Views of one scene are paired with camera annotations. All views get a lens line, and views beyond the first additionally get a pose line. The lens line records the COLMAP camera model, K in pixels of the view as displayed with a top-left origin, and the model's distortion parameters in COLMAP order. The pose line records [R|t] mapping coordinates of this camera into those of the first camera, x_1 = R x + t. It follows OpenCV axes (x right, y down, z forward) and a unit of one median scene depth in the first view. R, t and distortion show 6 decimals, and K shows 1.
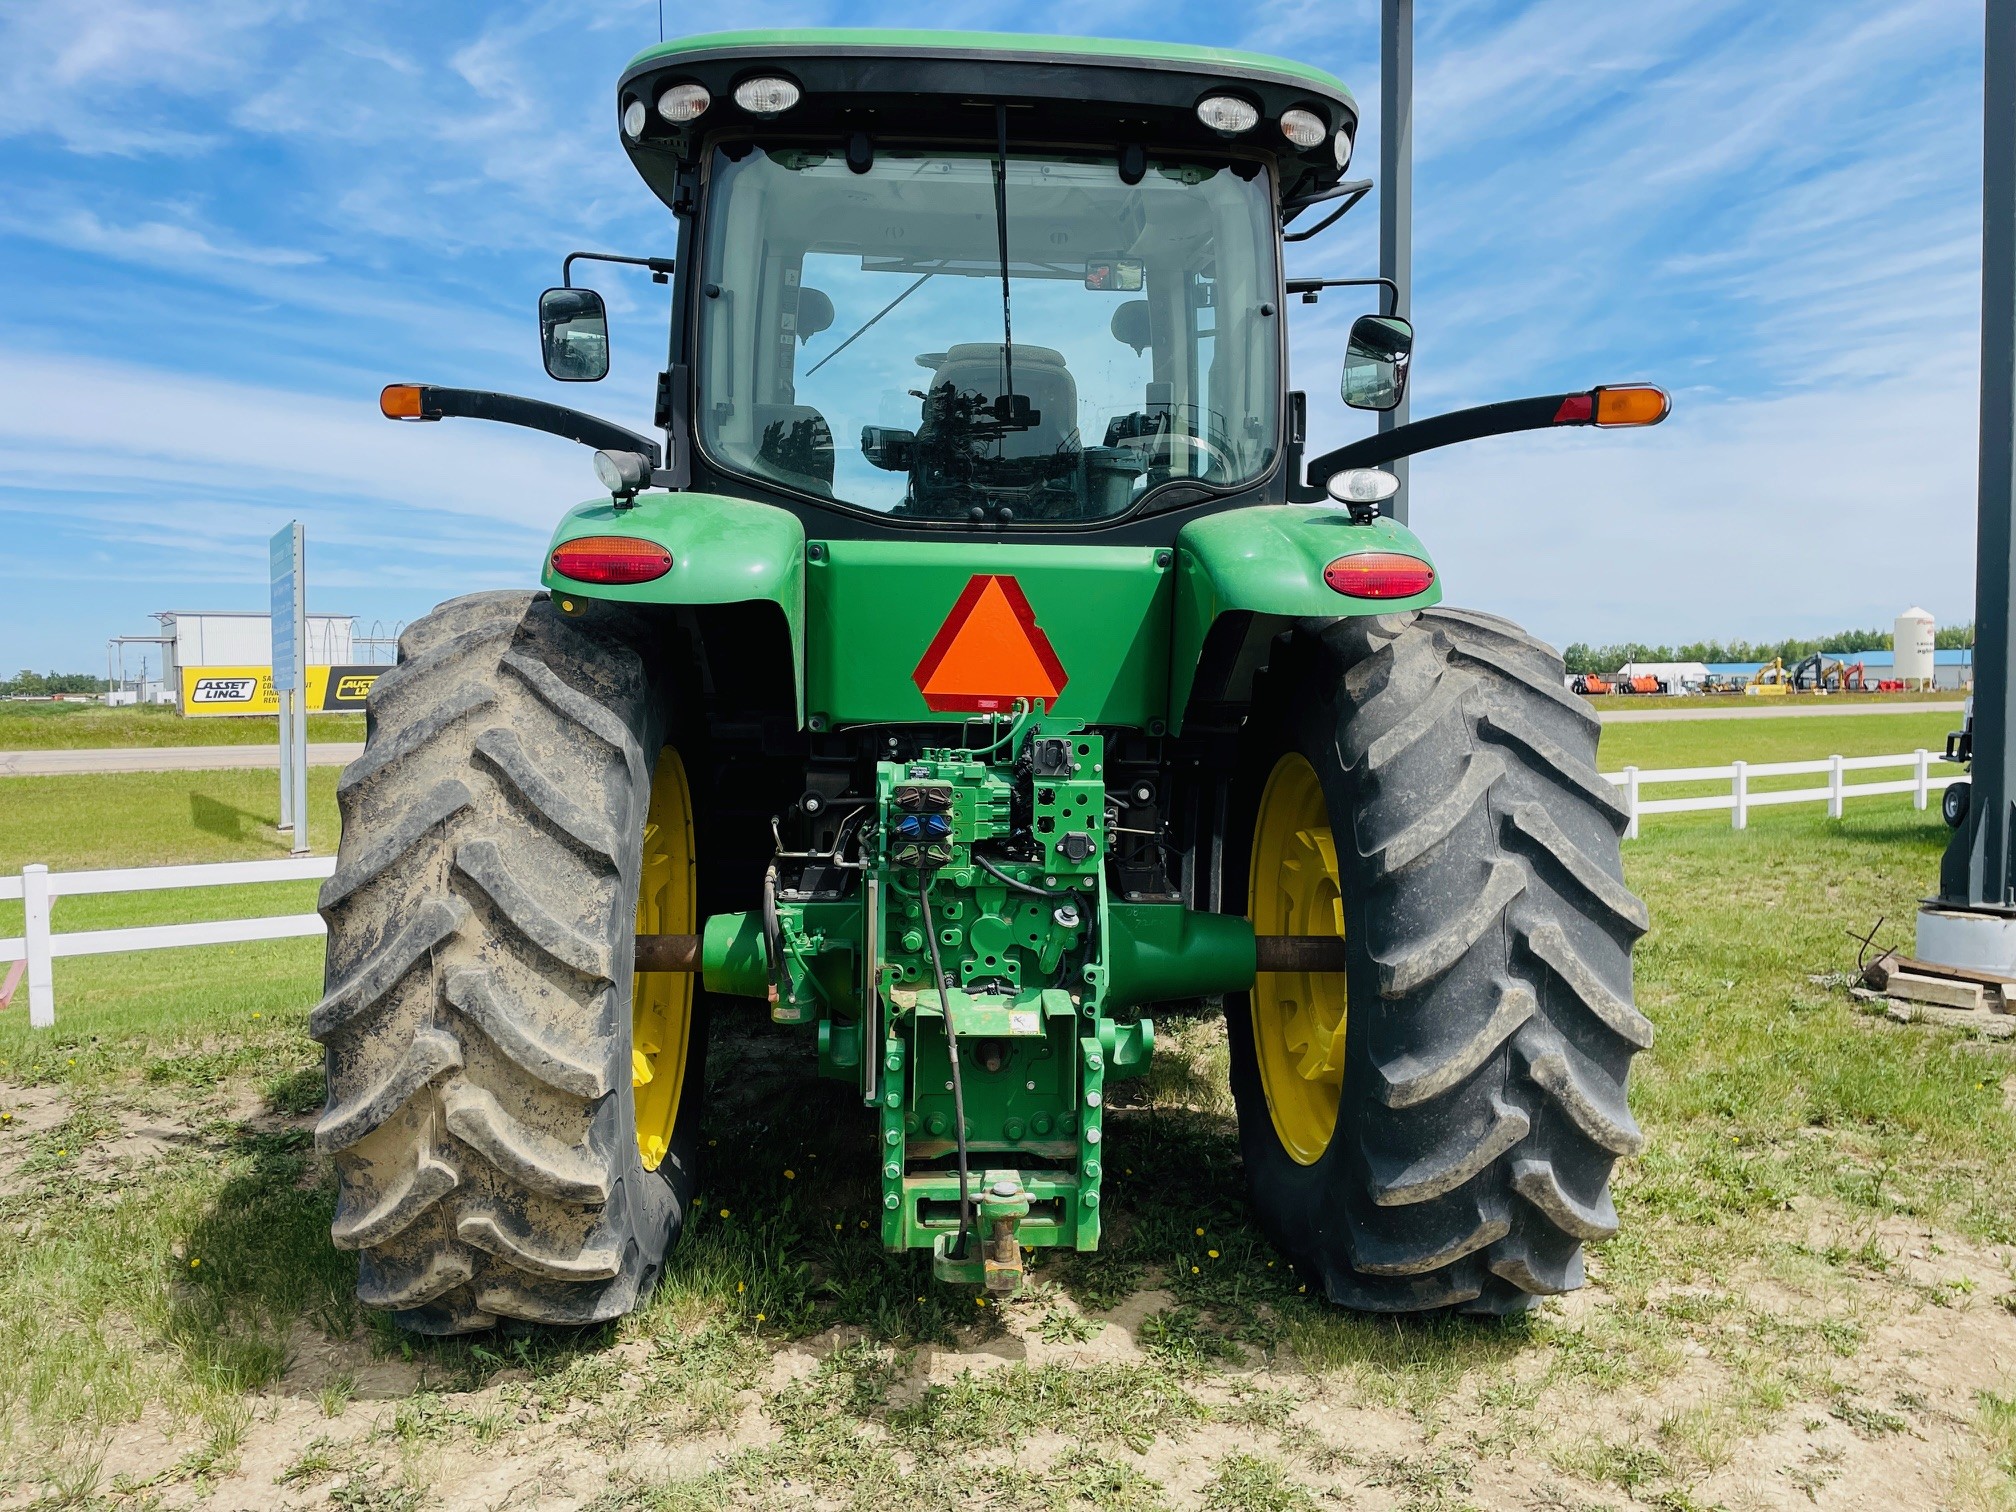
lens RADIAL K [[1554.1, 0, 1027.0], [0, 1554.1, 740.2], [0, 0, 1]] dist [0.091587, -0.123400]
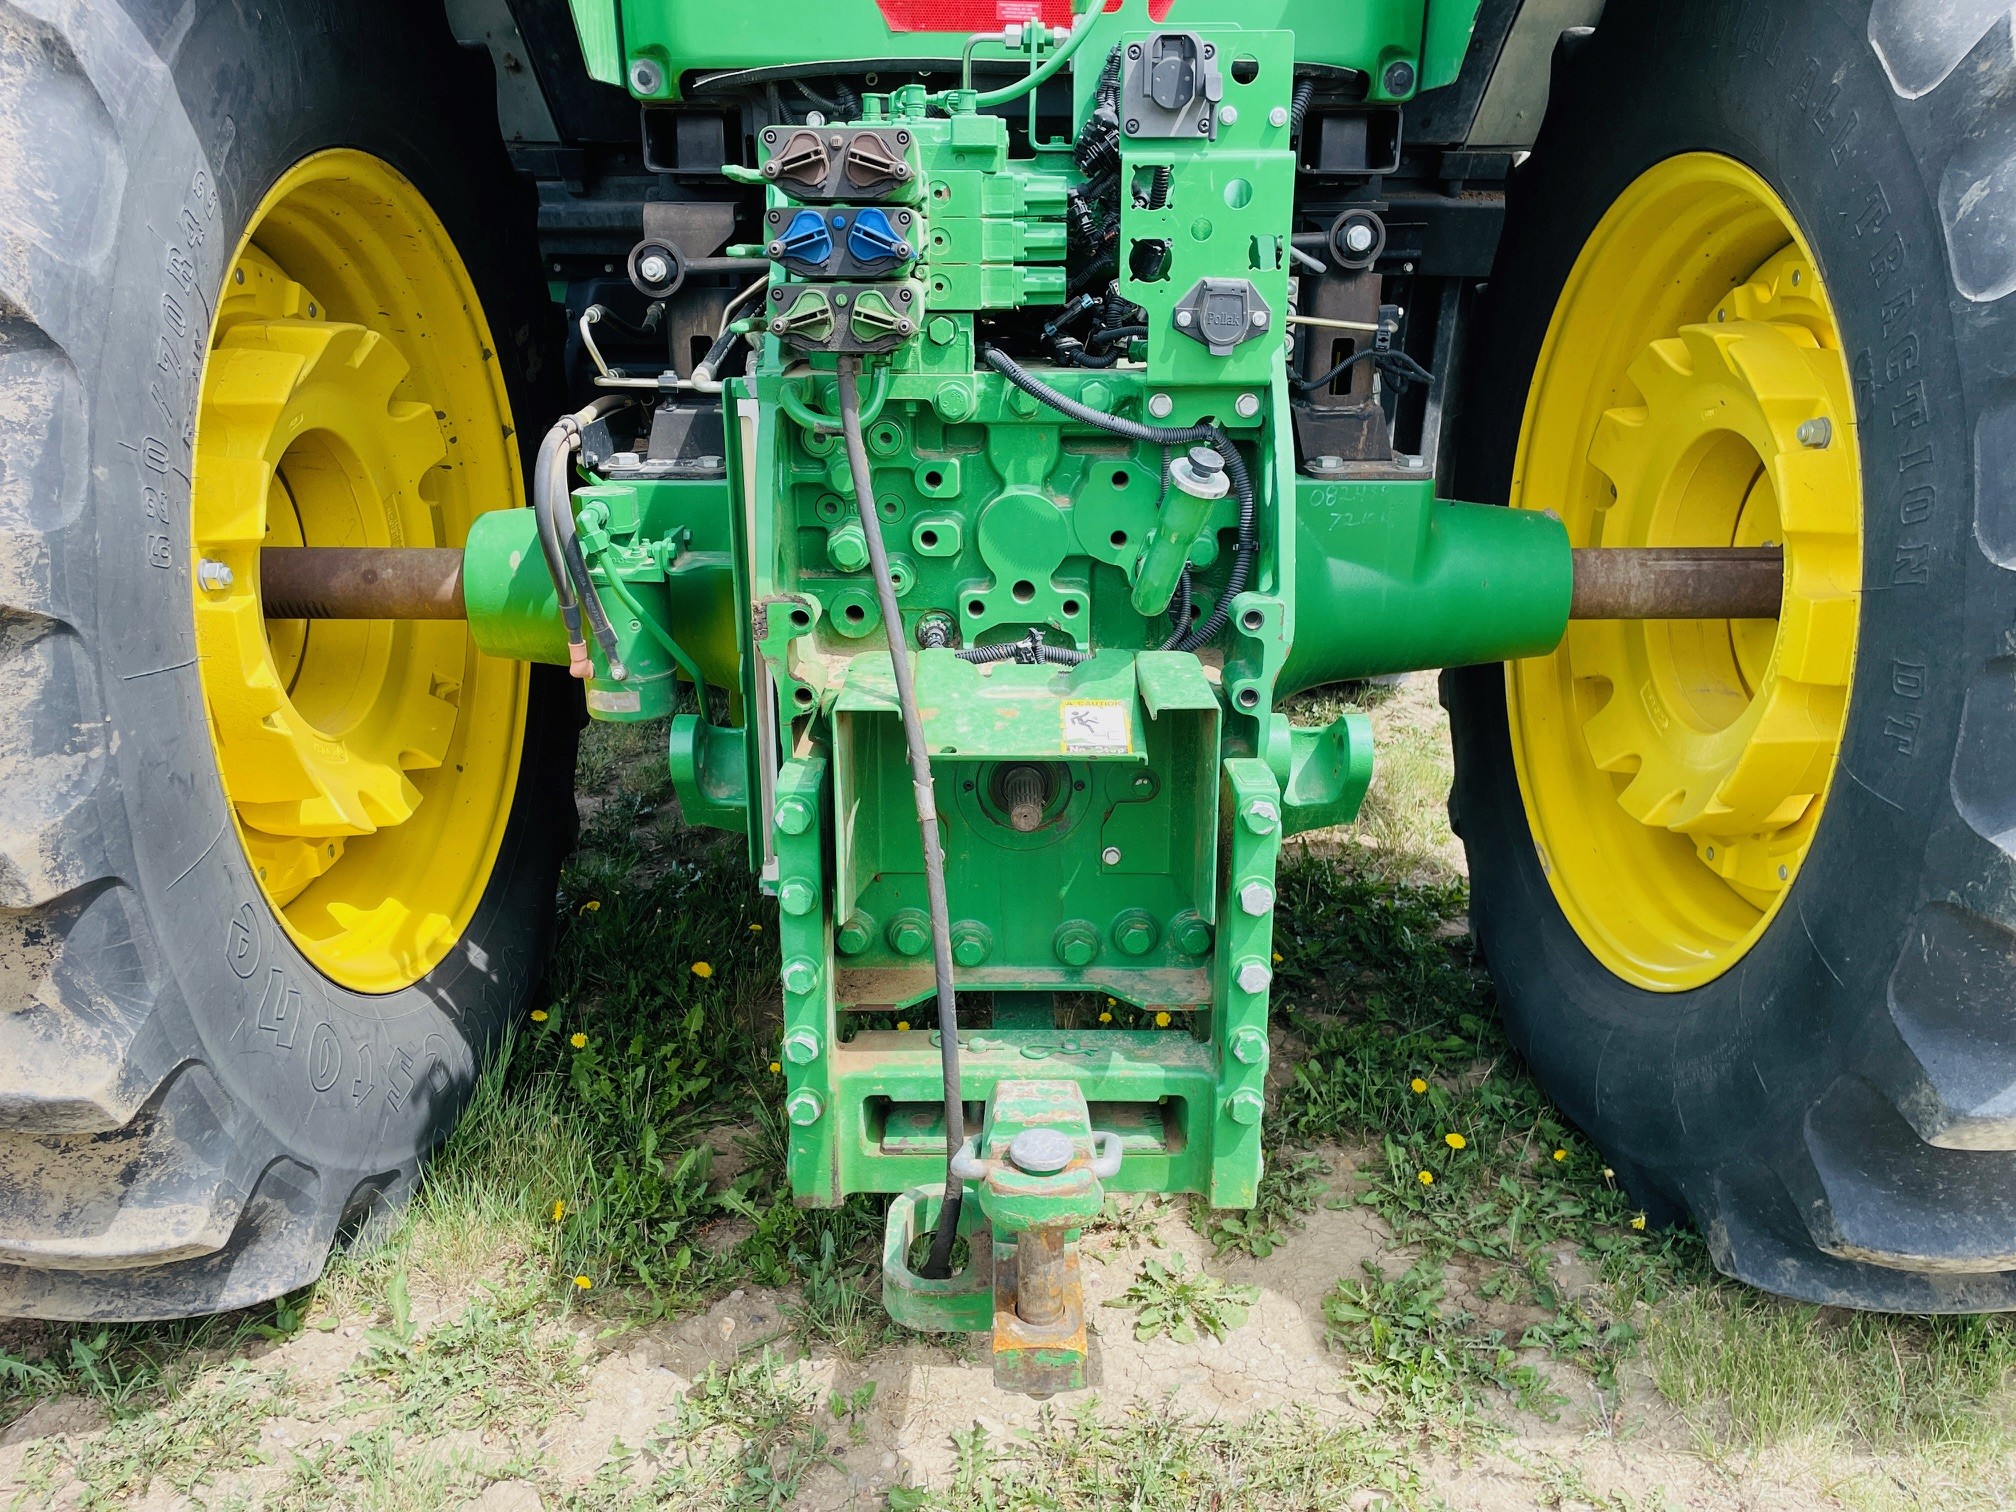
lens RADIAL K [[1554.1, 0, 1001.7], [0, 1554.1, 759.5], [0, 0, 1]] dist [0.091587, -0.123400]
pose [[0.997402, 0.003644, -0.071951, 0.003047], [0.011762, 0.977086, 0.212521, 0.094701], [0.071077, -0.212815, 0.974504, 0.552692]]
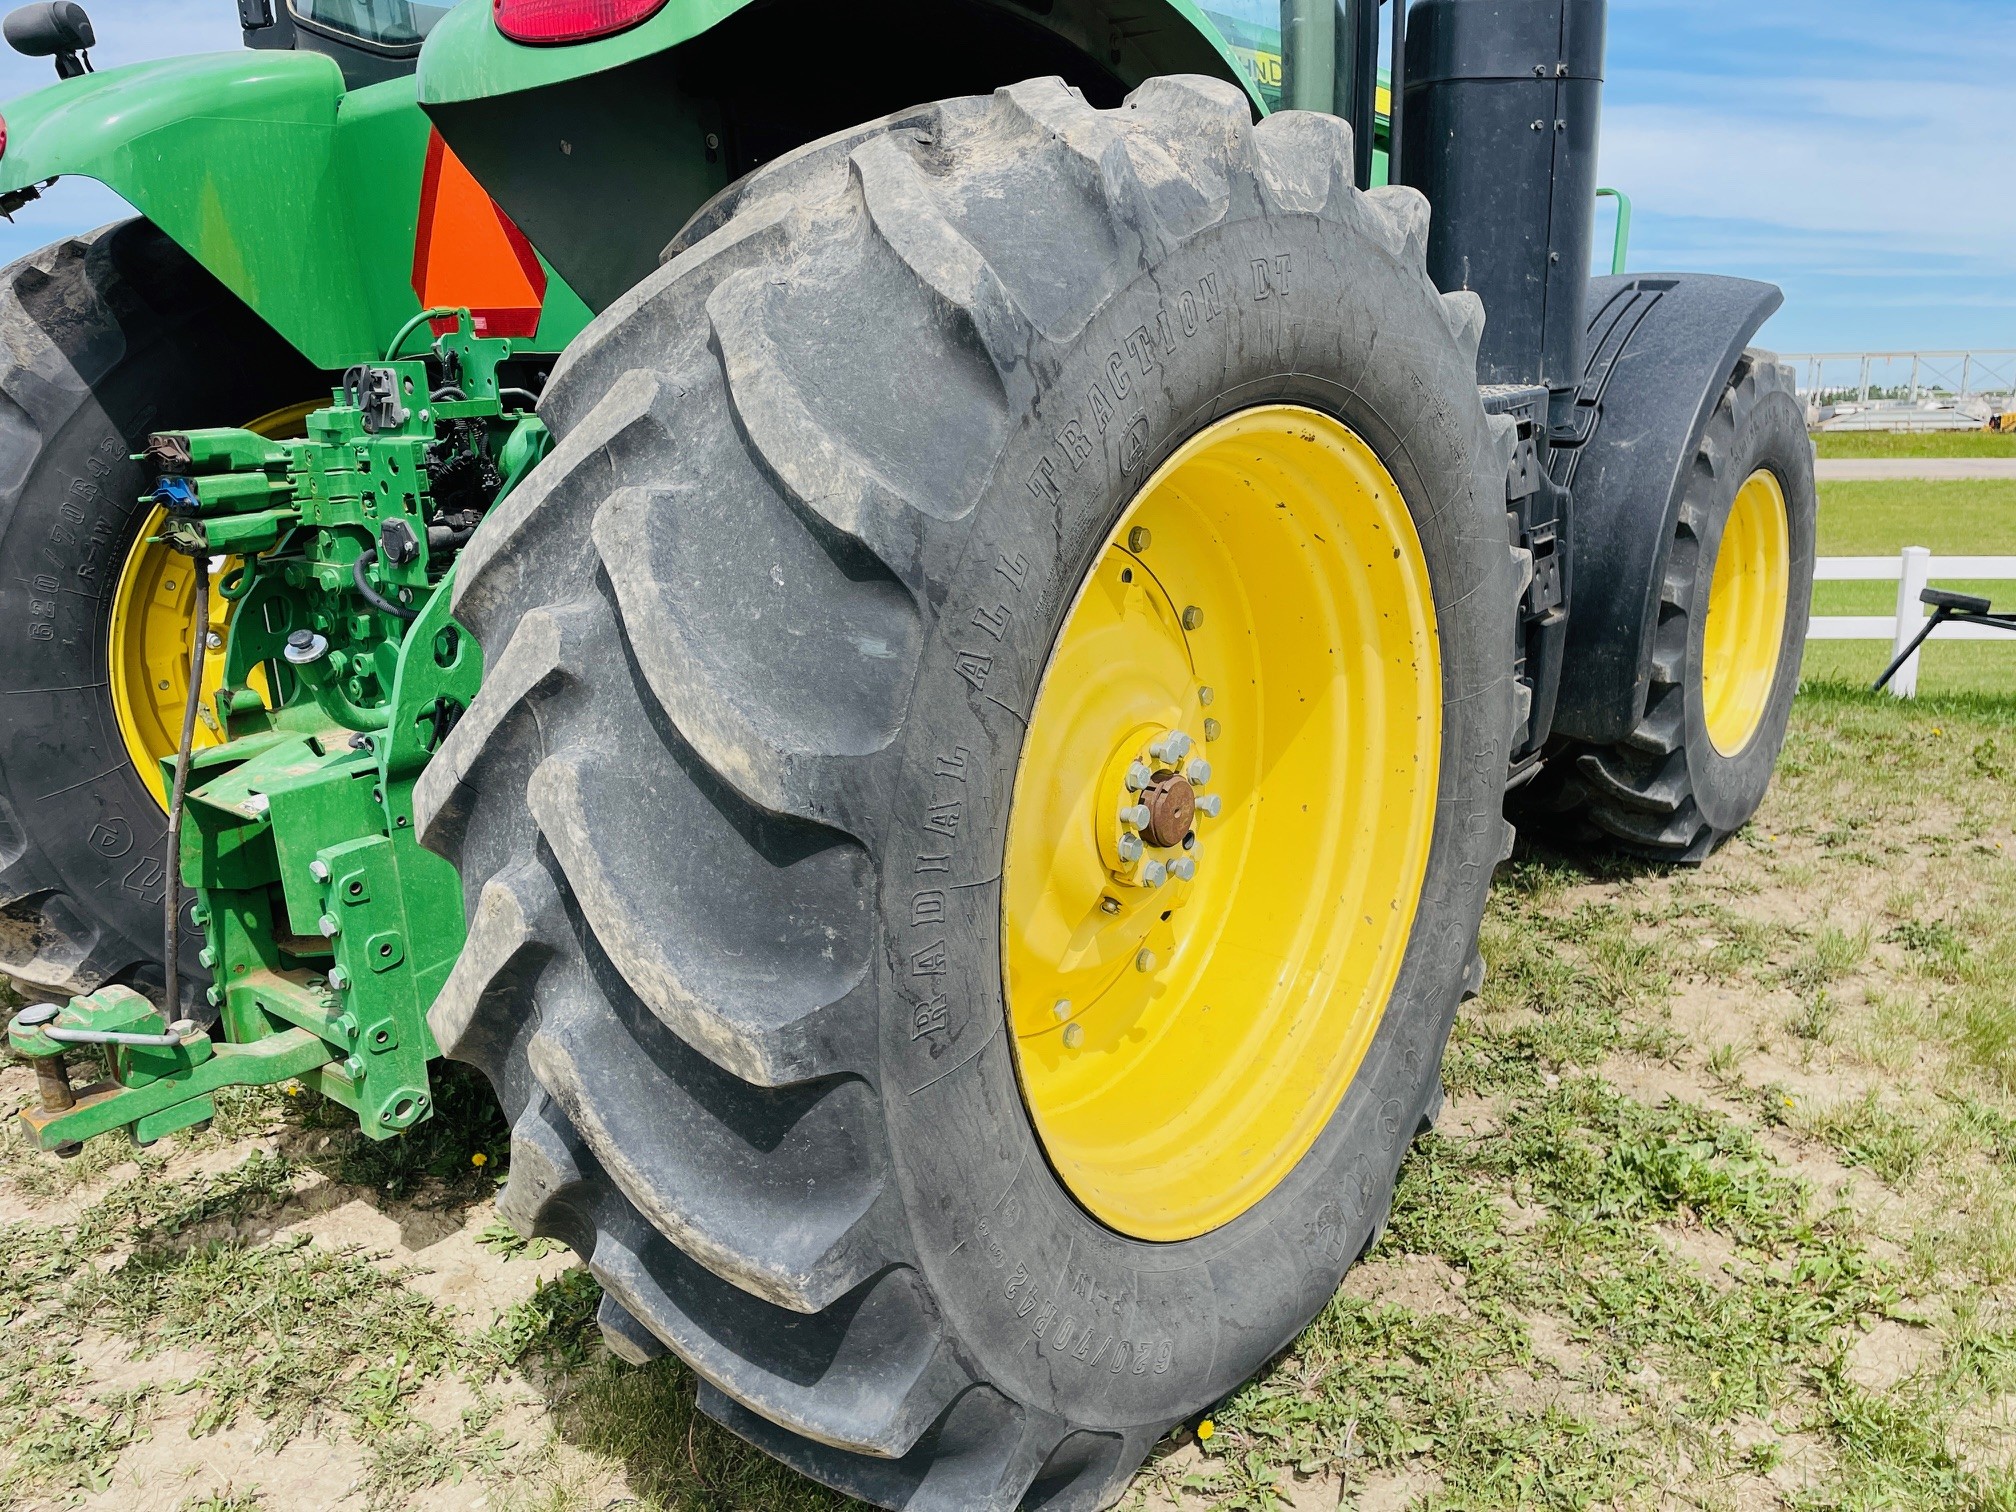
lens RADIAL K [[1554.1, 0, 1004.8], [0, 1554.1, 759.8], [0, 0, 1]] dist [0.091587, -0.123400]
pose [[0.718029, 0.146343, -0.680455, 0.649693], [-0.018184, 0.981256, 0.191848, 0.028586], [0.695776, -0.125379, 0.707231, 0.700726]]
